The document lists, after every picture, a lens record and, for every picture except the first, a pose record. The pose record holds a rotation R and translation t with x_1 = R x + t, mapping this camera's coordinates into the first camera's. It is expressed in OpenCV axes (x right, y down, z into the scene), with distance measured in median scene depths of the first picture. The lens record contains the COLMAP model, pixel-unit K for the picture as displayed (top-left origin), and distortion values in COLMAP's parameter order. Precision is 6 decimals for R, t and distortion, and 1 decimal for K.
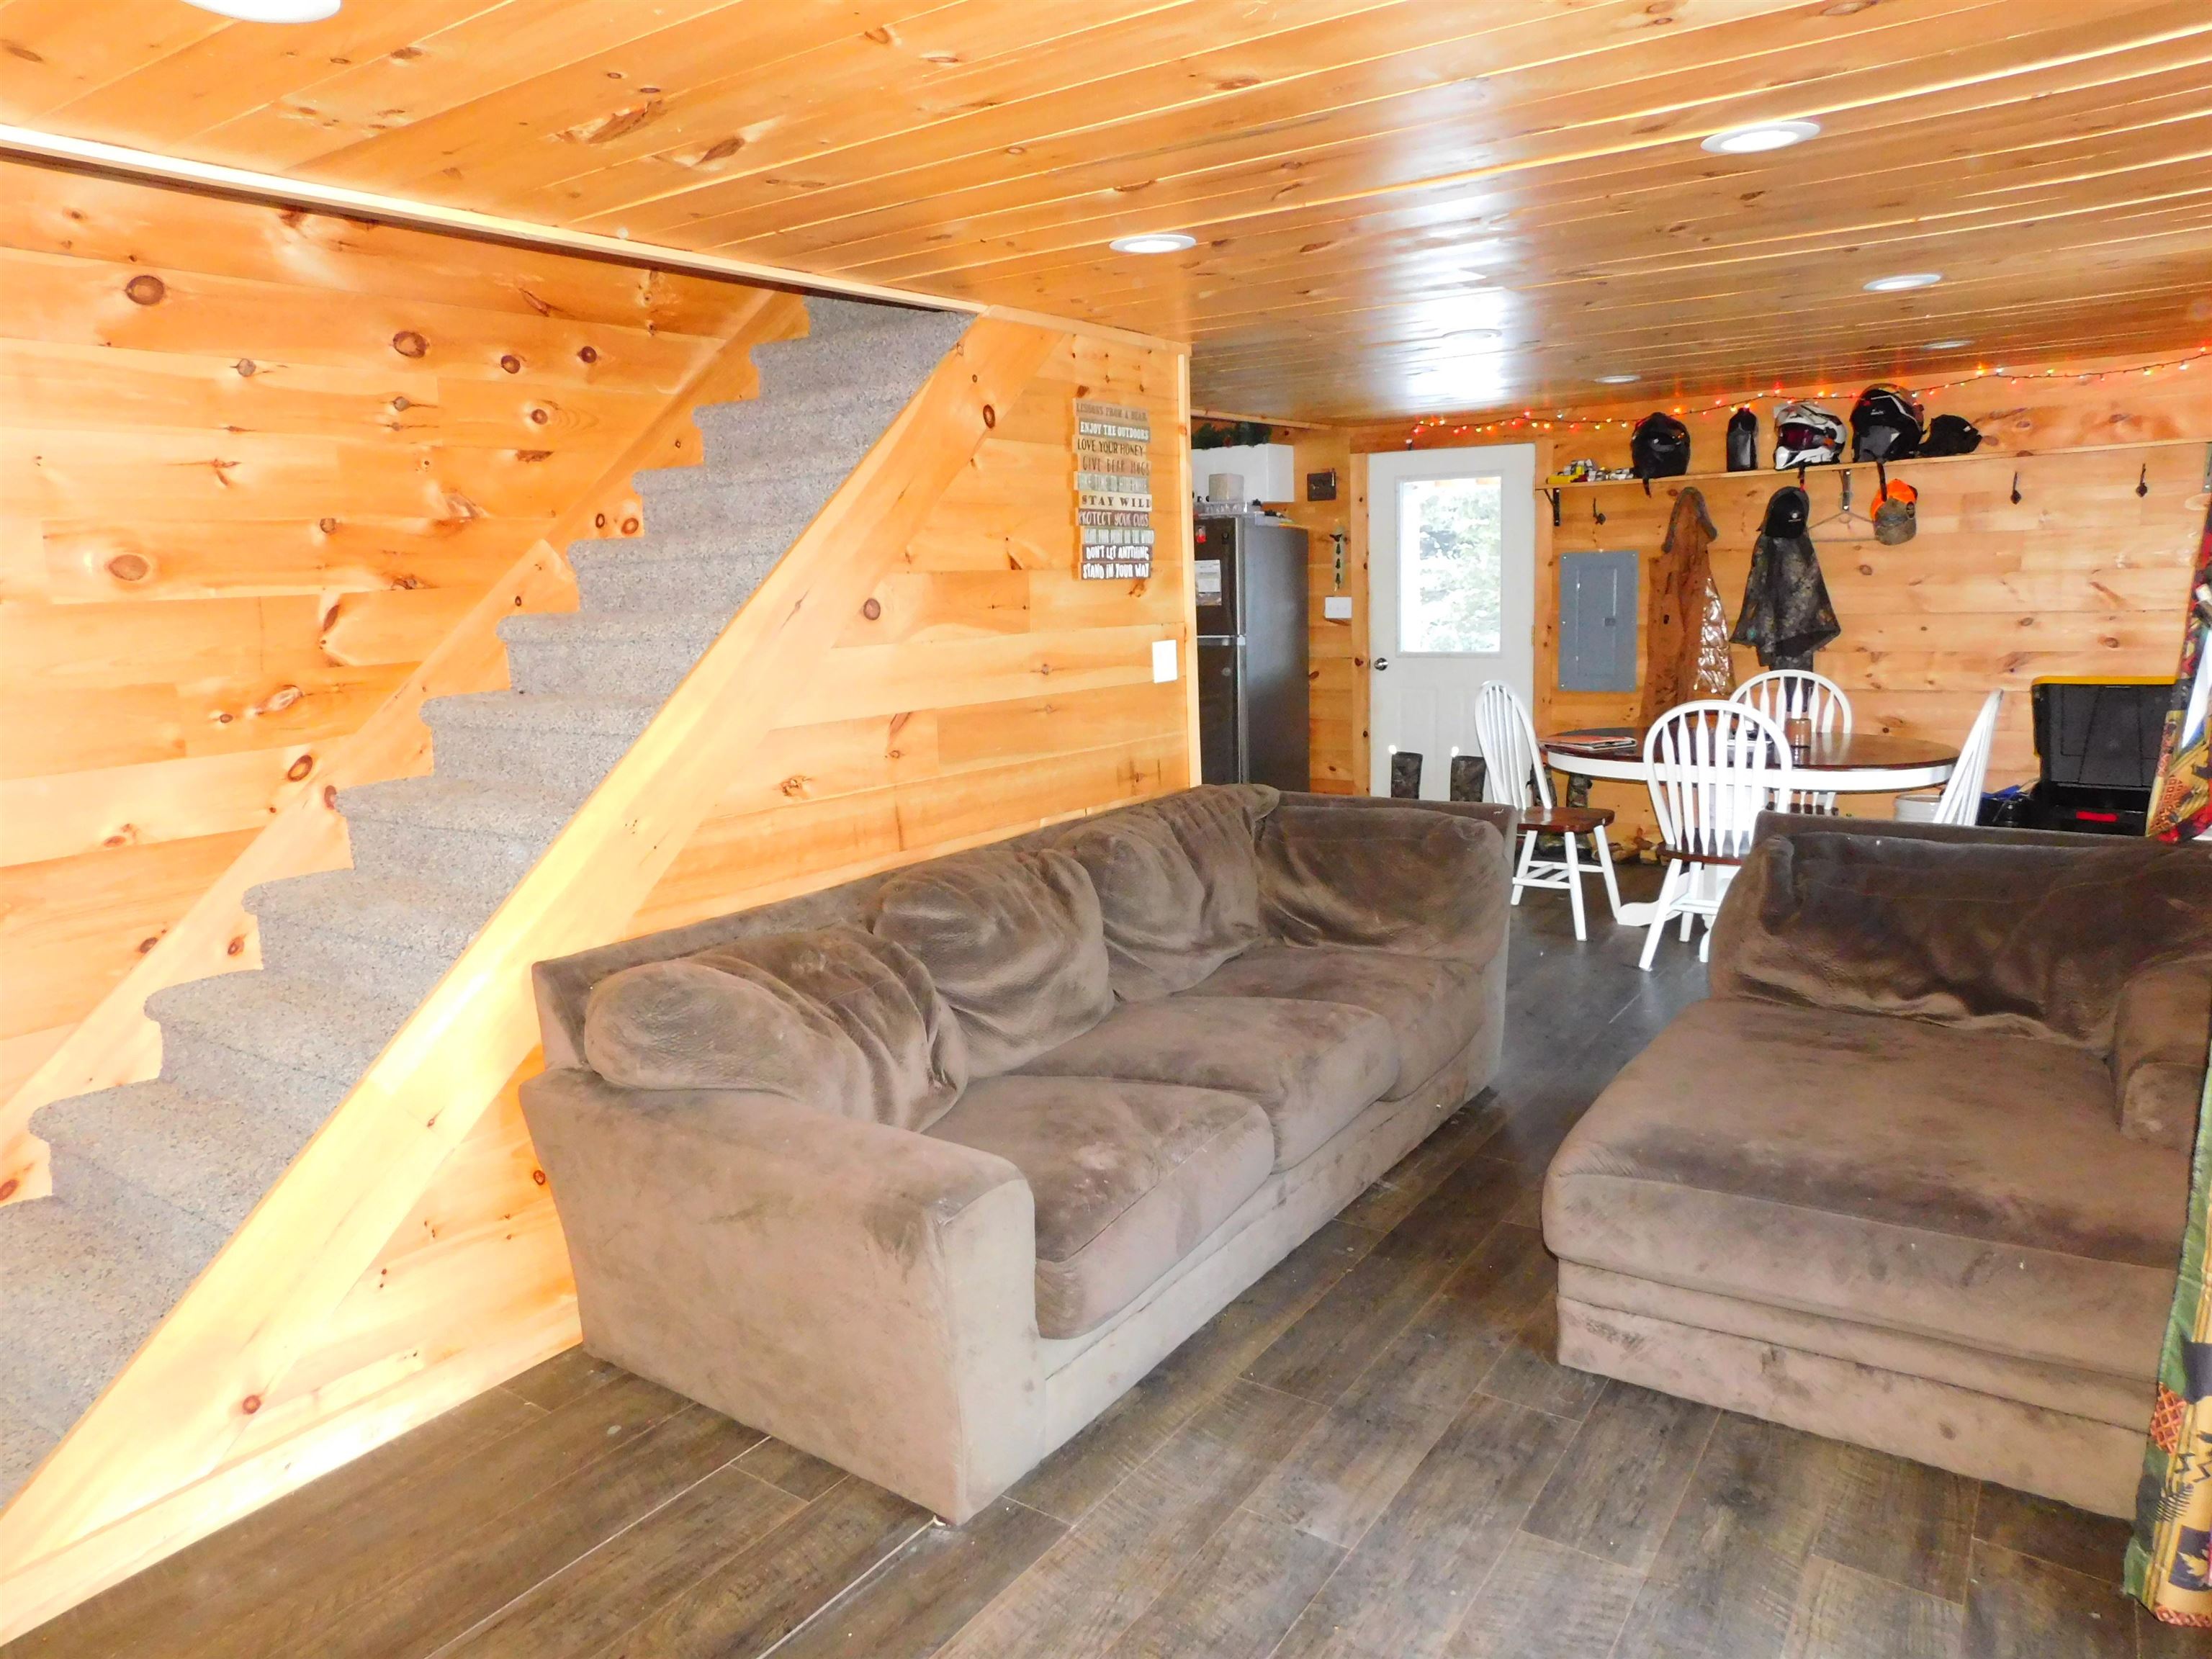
lens RADIAL K [[1475.4, 0, 1112.8], [0, 1475.4, 822.5], [0, 0, 1]] dist [-0.061311, 0.050757]
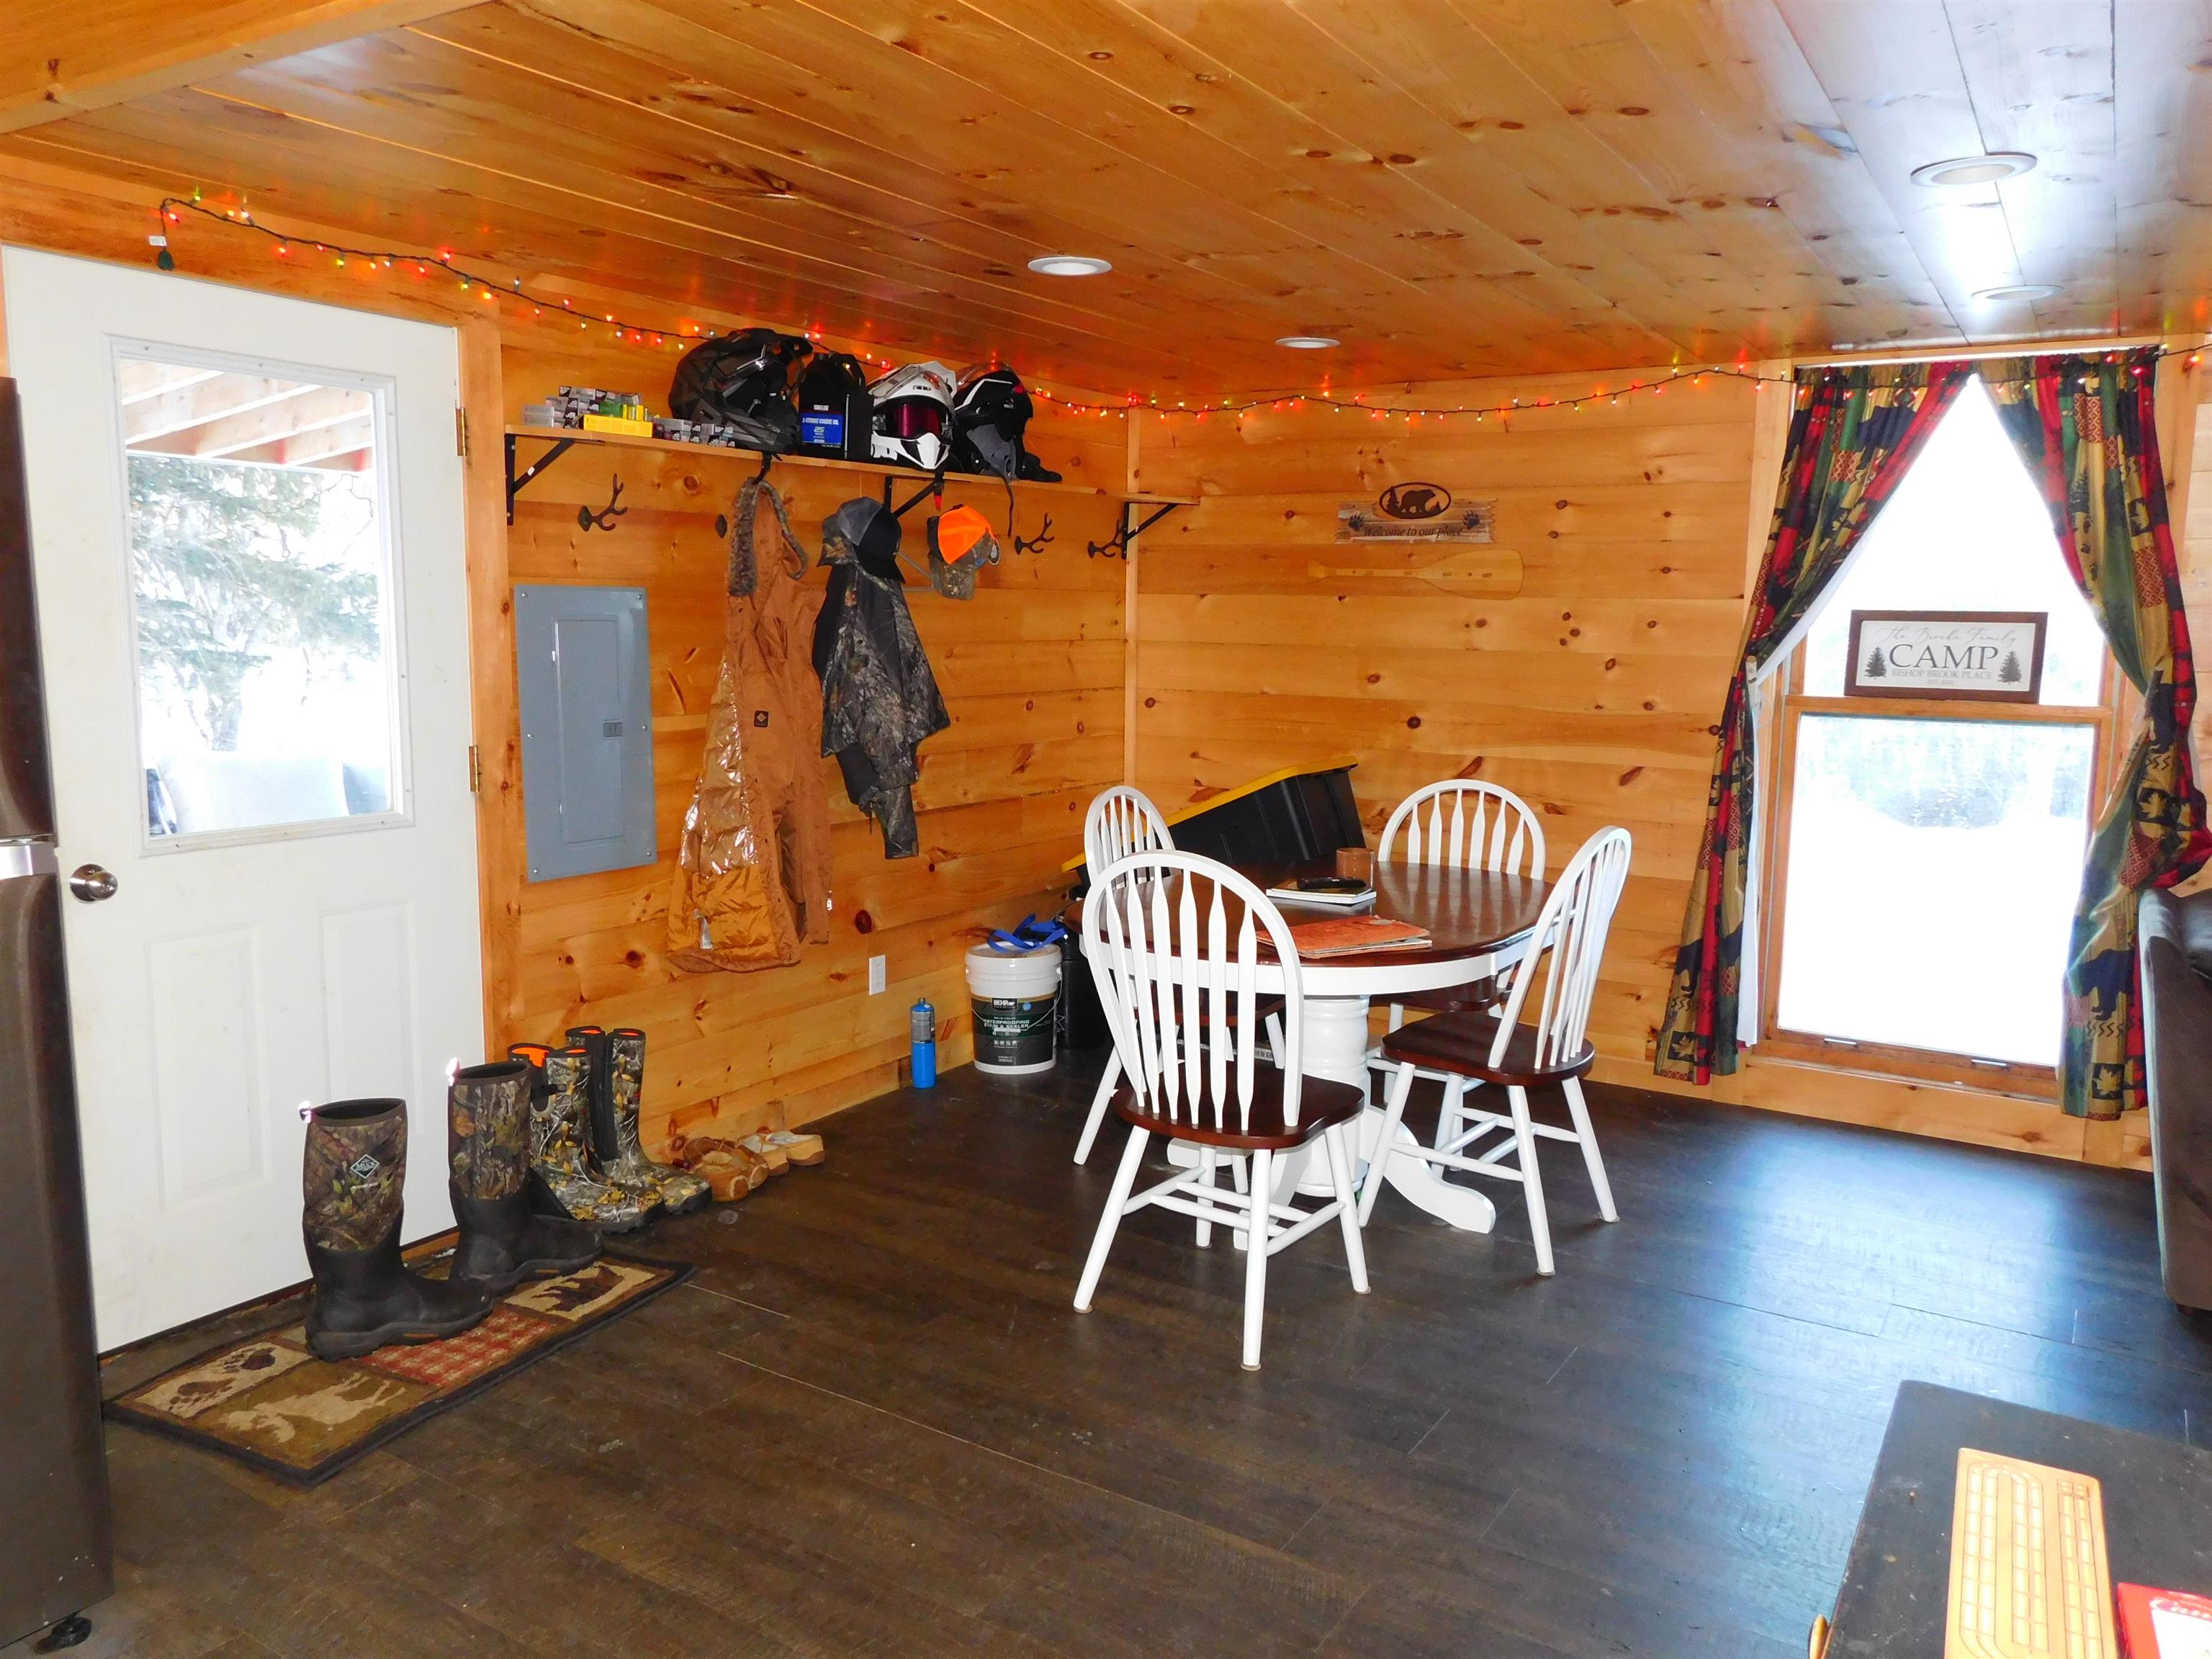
lens RADIAL K [[1644.0, 0, 1112.0], [0, 1644.0, 824.7], [0, 0, 1]] dist [-0.005039, 0.003815]
pose [[-0.055310, -0.089270, 0.994471, -0.247853], [0.160213, 0.982296, 0.097088, -0.147737], [-0.985532, 0.164697, -0.040028, 0.961687]]
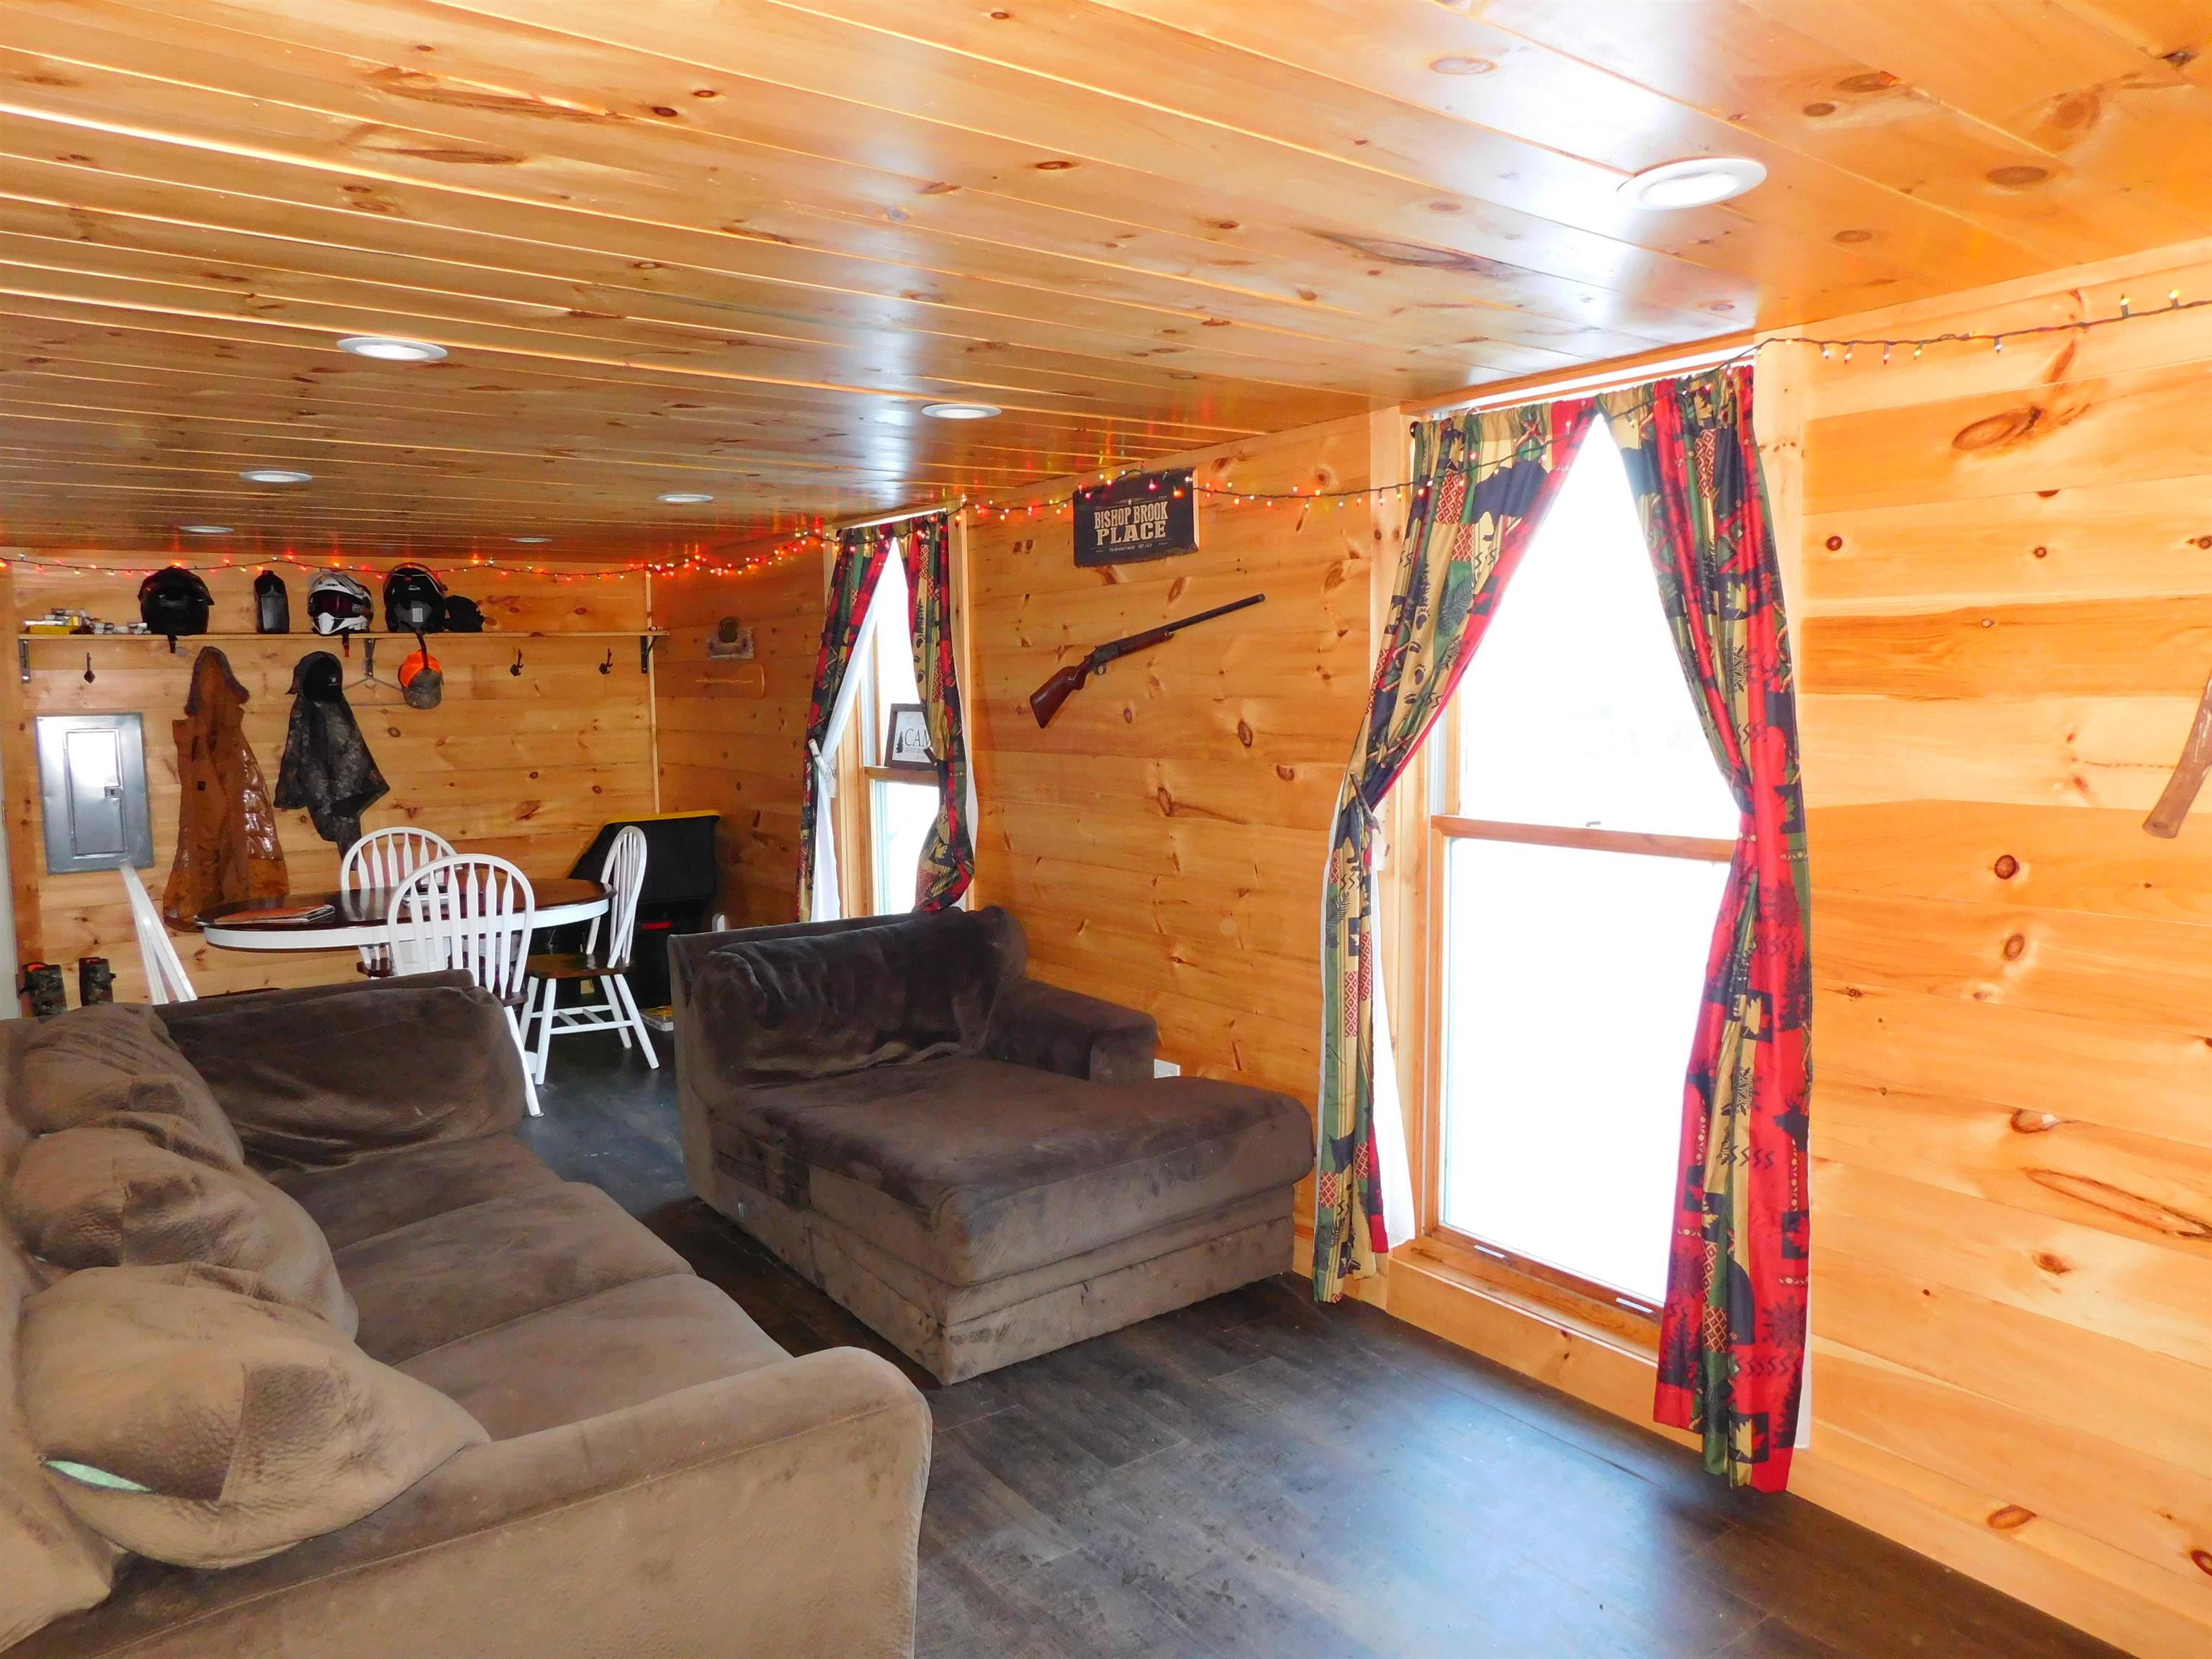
lens RADIAL K [[1481.4, 0, 1067.1], [0, 1481.4, 832.3], [0, 0, 1]] dist [-0.068885, 0.047740]
pose [[0.328156, -0.060026, 0.942714, -0.338325], [0.161916, 0.986783, 0.006469, -0.028692], [-0.930643, 0.150518, 0.333538, 0.196859]]
